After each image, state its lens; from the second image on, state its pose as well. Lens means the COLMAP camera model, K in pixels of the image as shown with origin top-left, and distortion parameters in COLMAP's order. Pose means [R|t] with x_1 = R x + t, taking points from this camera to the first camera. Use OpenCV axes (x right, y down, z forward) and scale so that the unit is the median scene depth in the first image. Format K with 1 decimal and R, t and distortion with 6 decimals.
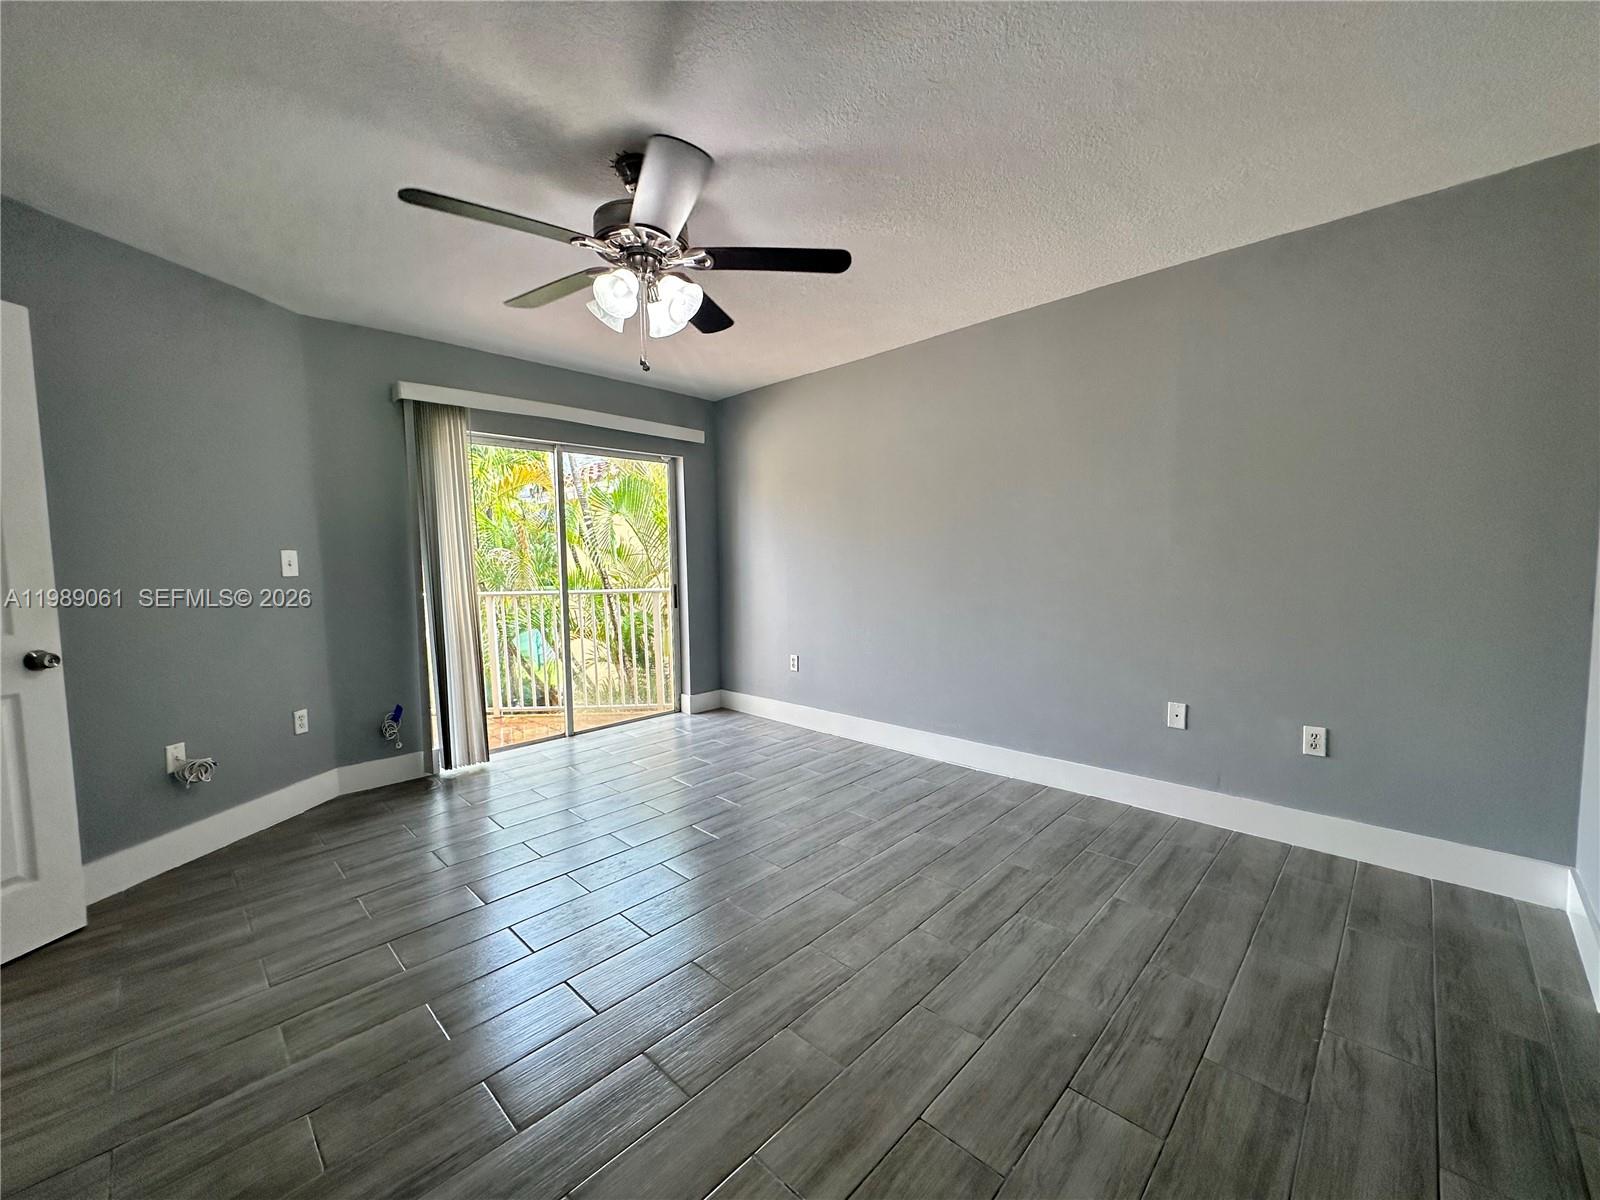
lens RADIAL K [[641.3, 0, 800.0], [0, 641.3, 599.4], [0, 0, 1]] dist [-0.000248, -0.000640]
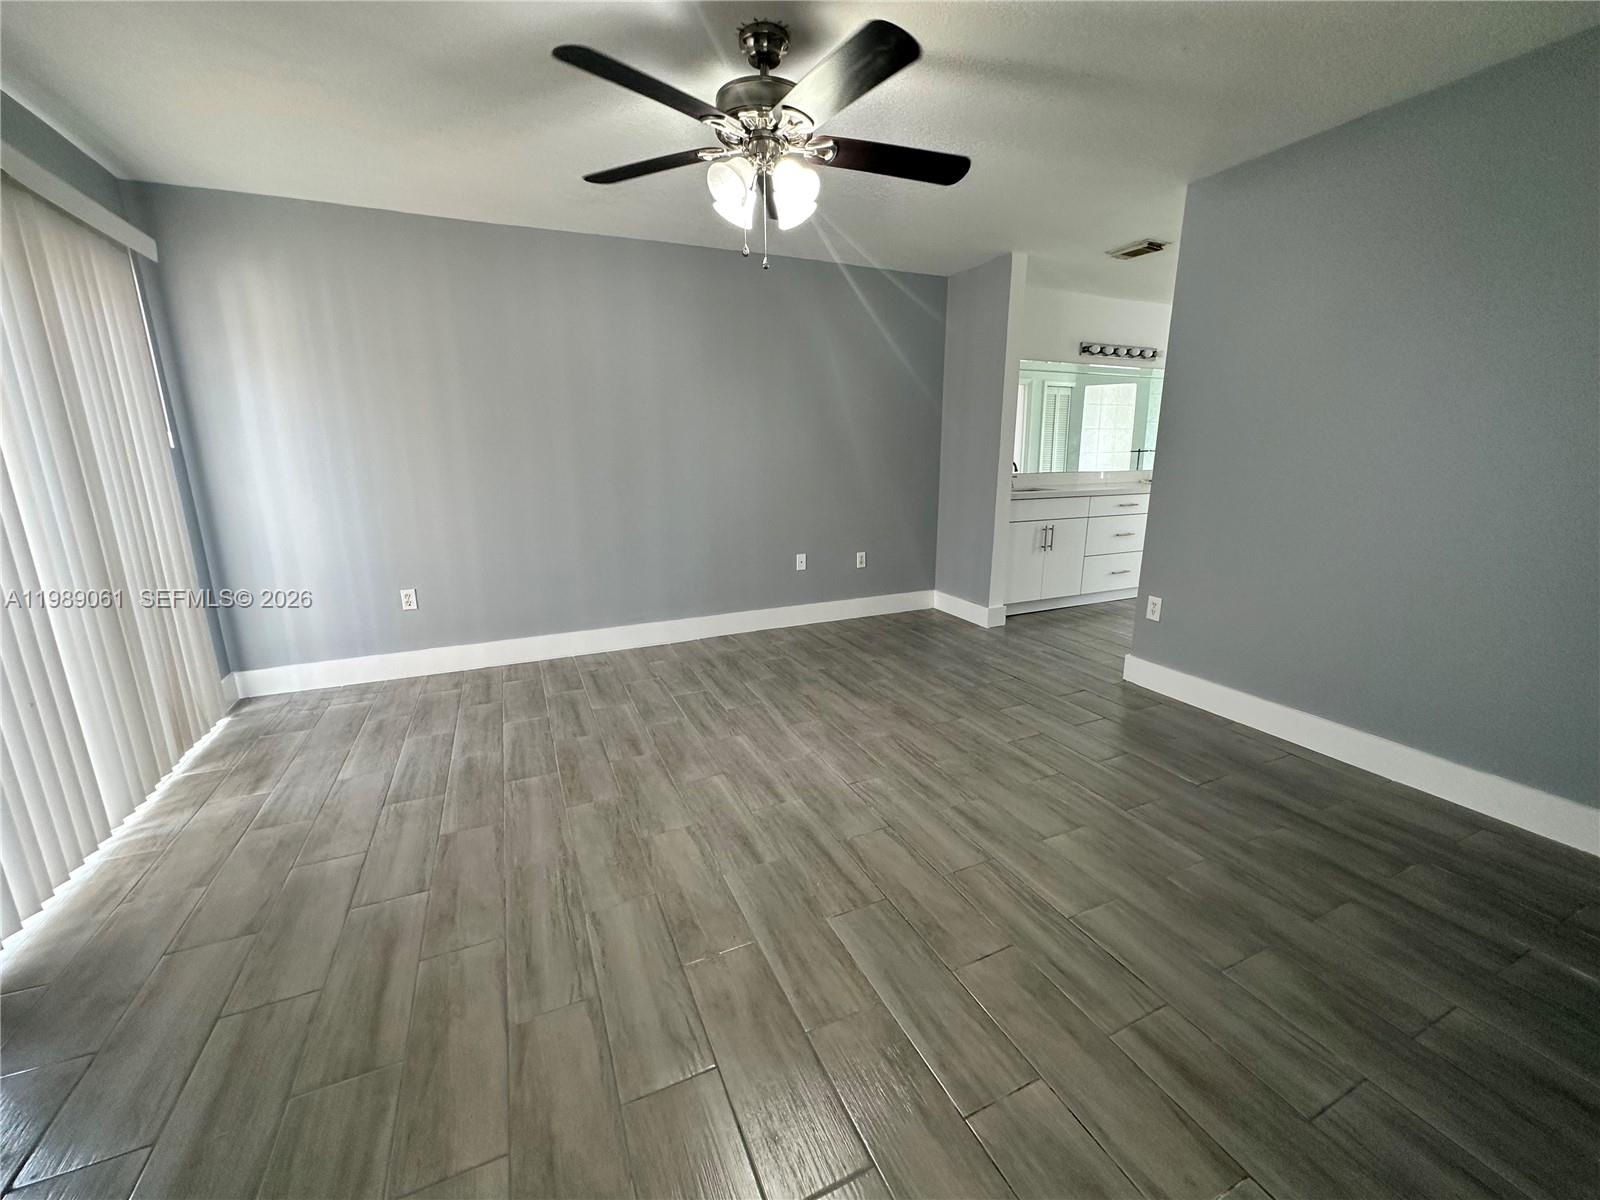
lens RADIAL K [[641.3, 0, 795.0], [0, 641.3, 597.0], [0, 0, 1]] dist [-0.000248, -0.000640]
pose [[0.367464, -0.196736, 0.908991, -0.990787], [0.068217, 0.980439, 0.184623, -0.031498], [-0.927533, -0.005834, 0.373697, 0.479213]]
